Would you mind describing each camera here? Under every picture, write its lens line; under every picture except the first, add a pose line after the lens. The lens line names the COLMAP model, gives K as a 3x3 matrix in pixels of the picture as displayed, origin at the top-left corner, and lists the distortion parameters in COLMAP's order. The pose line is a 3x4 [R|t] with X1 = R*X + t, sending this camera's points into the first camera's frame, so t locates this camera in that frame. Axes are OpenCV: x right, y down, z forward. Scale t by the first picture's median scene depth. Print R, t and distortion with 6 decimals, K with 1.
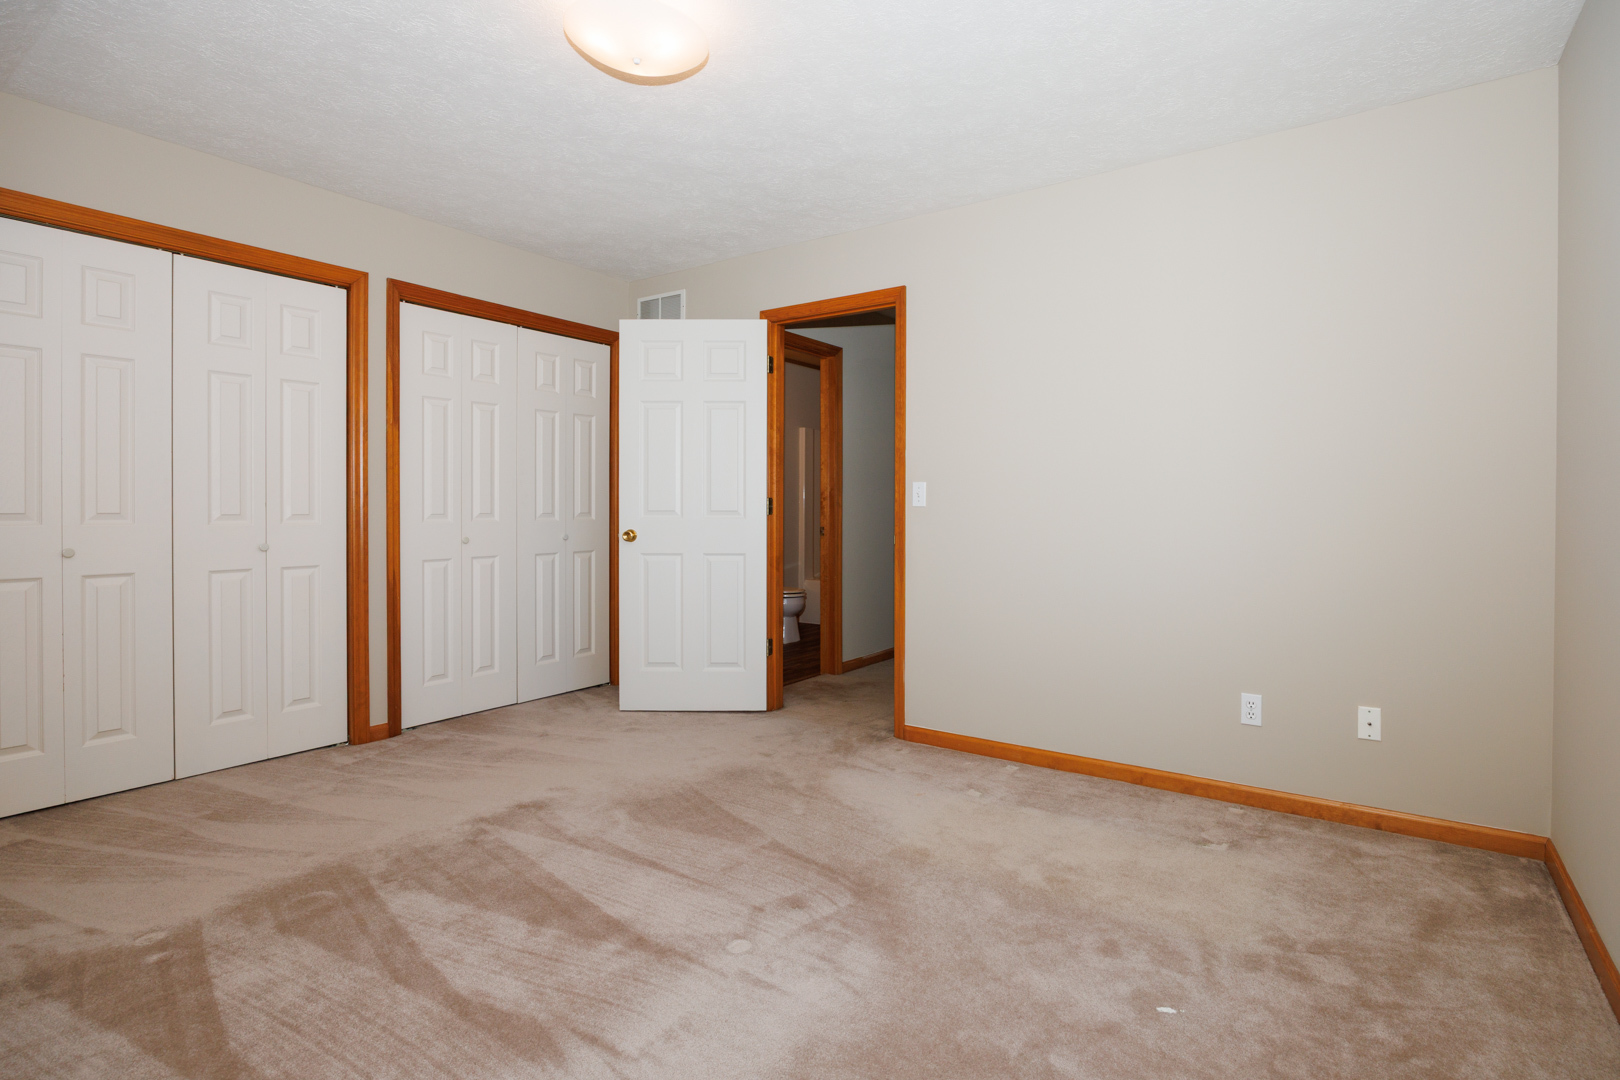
lens RADIAL K [[768.4, 0, 821.5], [0, 768.4, 506.8], [0, 0, 1]] dist [-0.018222, 0.000227]
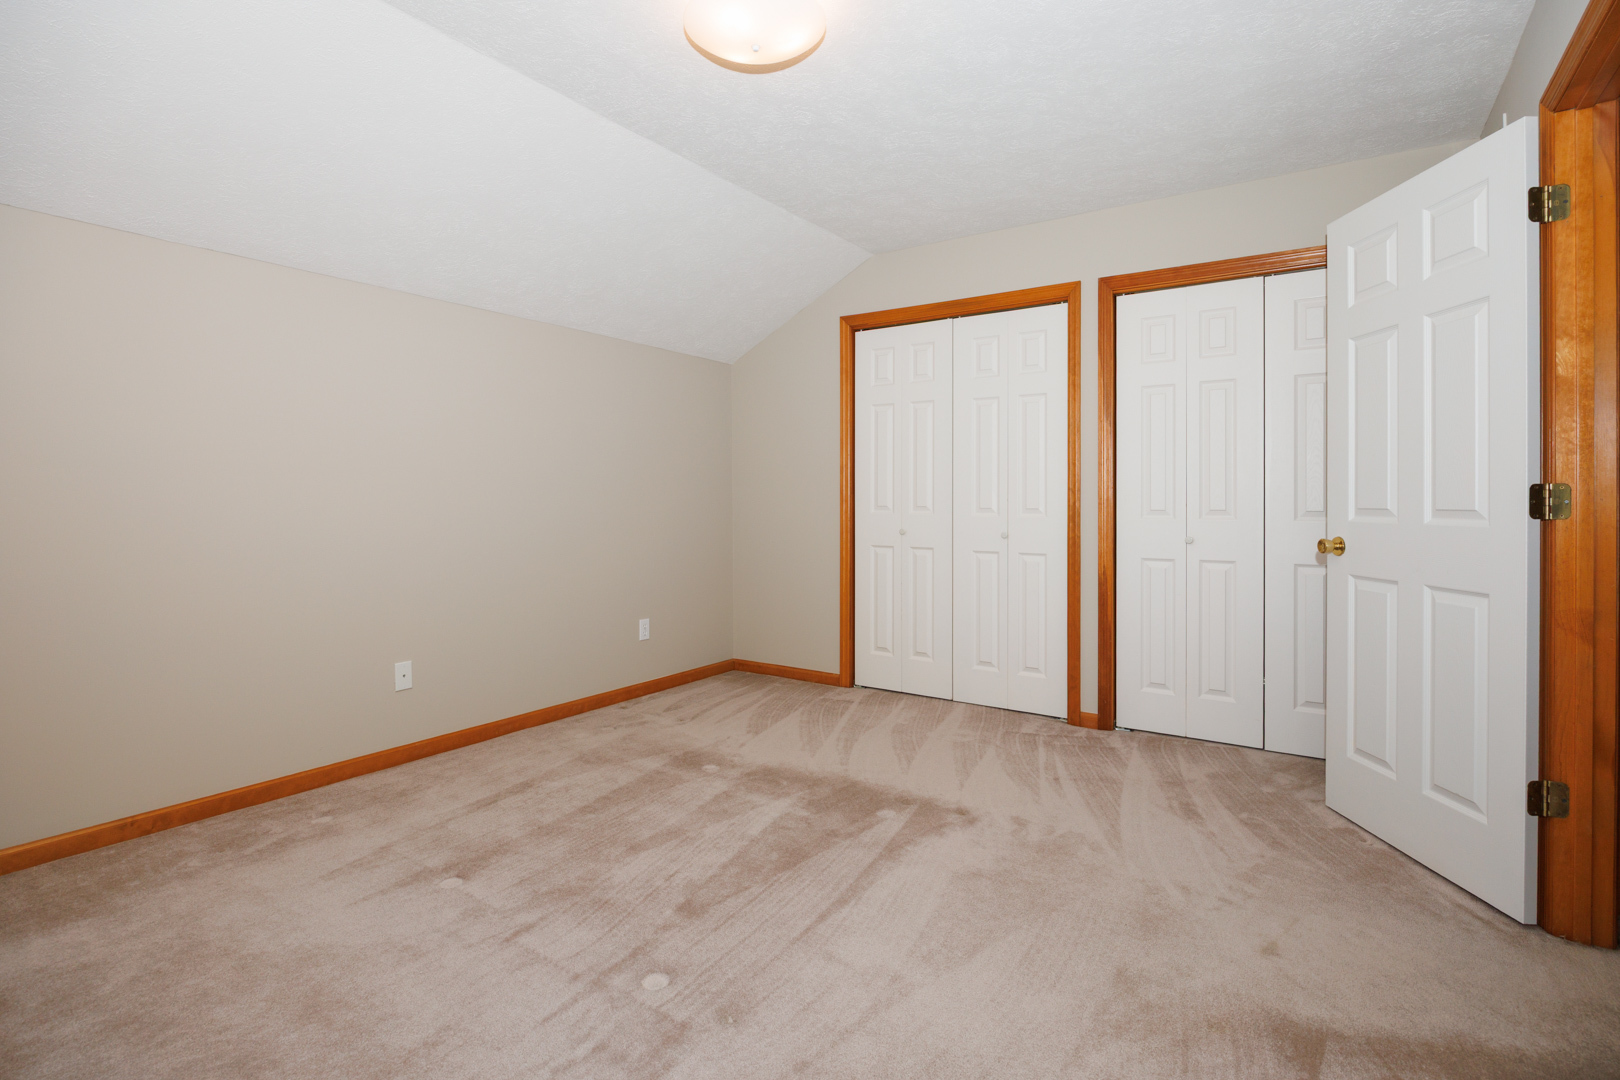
lens RADIAL K [[768.4, 0, 821.5], [0, 768.4, 506.8], [0, 0, 1]] dist [-0.018222, 0.000227]
pose [[0.027392, 0.003258, -0.999619, 0.444565], [-0.003717, 0.999988, 0.003157, 0.003833], [0.999618, 0.003629, 0.027404, 0.601381]]
